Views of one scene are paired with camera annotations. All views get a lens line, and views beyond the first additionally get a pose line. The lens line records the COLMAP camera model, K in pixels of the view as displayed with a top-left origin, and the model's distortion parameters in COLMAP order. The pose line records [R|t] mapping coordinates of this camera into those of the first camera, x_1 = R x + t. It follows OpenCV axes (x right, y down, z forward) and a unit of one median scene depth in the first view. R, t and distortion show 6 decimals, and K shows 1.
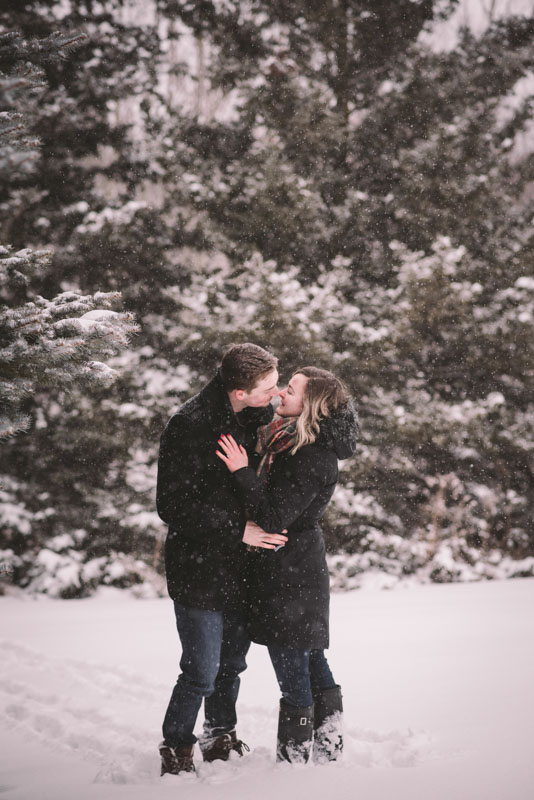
lens RADIAL K [[1937.7, 0, 242.0], [0, 1937.7, 385.7], [0, 0, 1]] dist [0.133640, 0.000000]
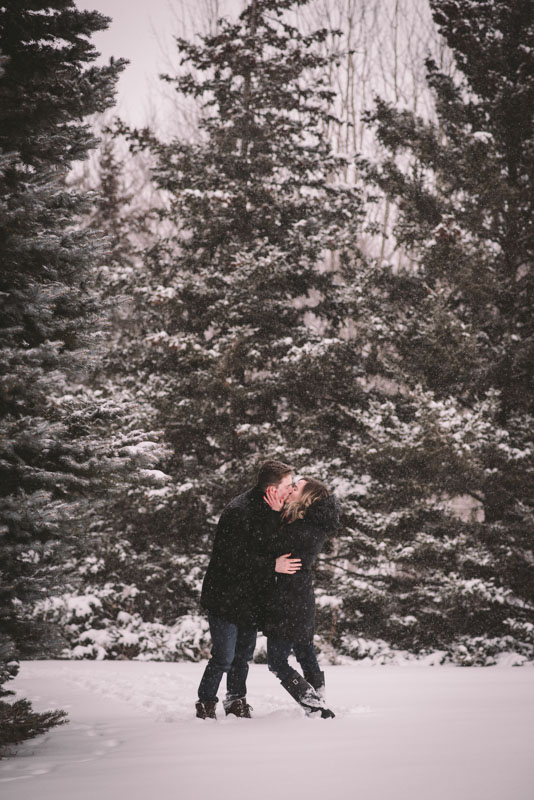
lens RADIAL K [[1937.7, 0, 266.9], [0, 1937.7, 398.9], [0, 0, 1]] dist [0.133640, 0.000000]
pose [[0.990145, 0.025946, -0.137623, 0.077593], [-0.032580, 0.998402, -0.046176, 0.000201], [0.136204, 0.050205, 0.989408, -0.209816]]
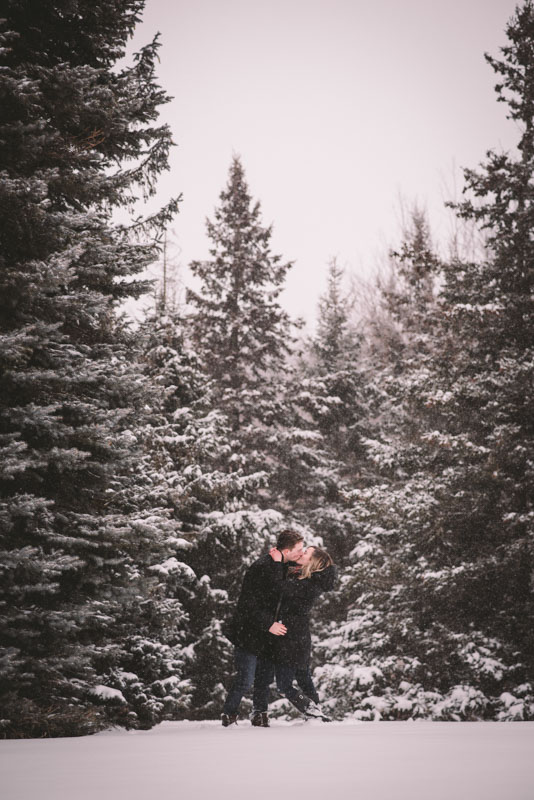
lens RADIAL K [[1937.7, 0, 267.1], [0, 1937.7, 405.8], [0, 0, 1]] dist [0.133640, 0.000000]
pose [[0.921953, -0.008340, -0.387213, 0.274236], [-0.027439, 0.995849, -0.086781, 0.008585], [0.386329, 0.090632, 0.917897, -0.326748]]
